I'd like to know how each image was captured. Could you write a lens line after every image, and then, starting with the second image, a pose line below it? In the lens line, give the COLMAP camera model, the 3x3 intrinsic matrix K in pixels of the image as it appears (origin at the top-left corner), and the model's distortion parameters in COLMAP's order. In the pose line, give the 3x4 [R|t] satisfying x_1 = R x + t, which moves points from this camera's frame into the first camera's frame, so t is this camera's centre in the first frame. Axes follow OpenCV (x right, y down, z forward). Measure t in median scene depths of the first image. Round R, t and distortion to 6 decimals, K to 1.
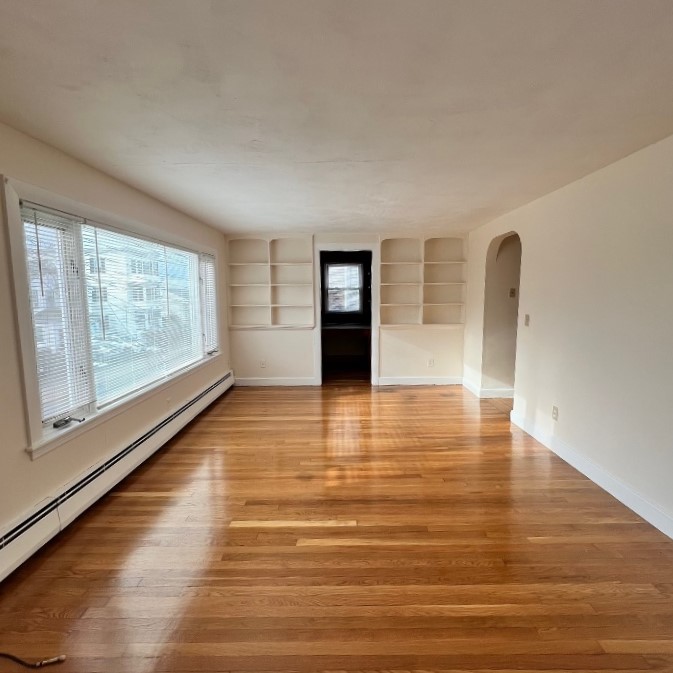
lens RADIAL K [[355.5, 0, 336.5], [0, 355.5, 336.5], [0, 0, 1]] dist [0.000268, -0.000882]
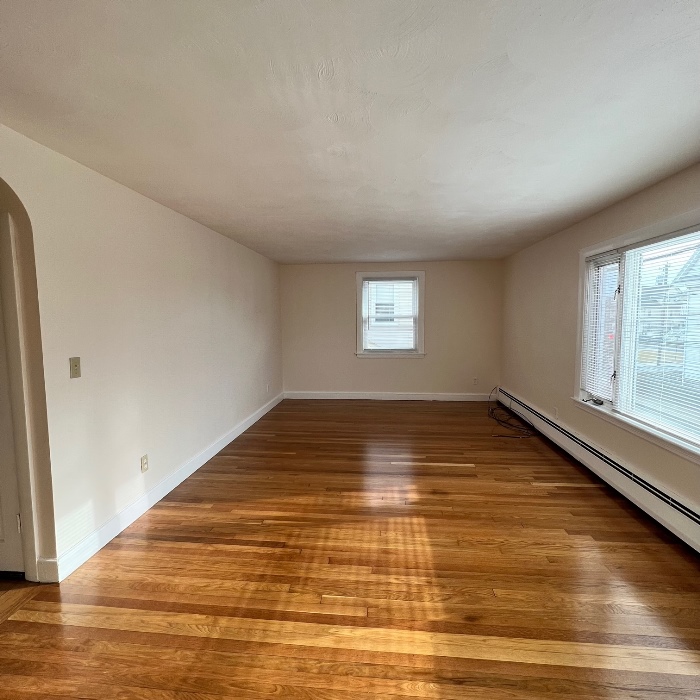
lens RADIAL K [[369.8, 0, 350.0], [0, 369.8, 350.0], [0, 0, 1]] dist [0.000268, -0.000882]
pose [[-0.995829, 0.007598, 0.090927, 0.061007], [0.026490, 0.977681, 0.208418, -0.214598], [-0.087314, 0.209957, -0.973804, 1.783887]]
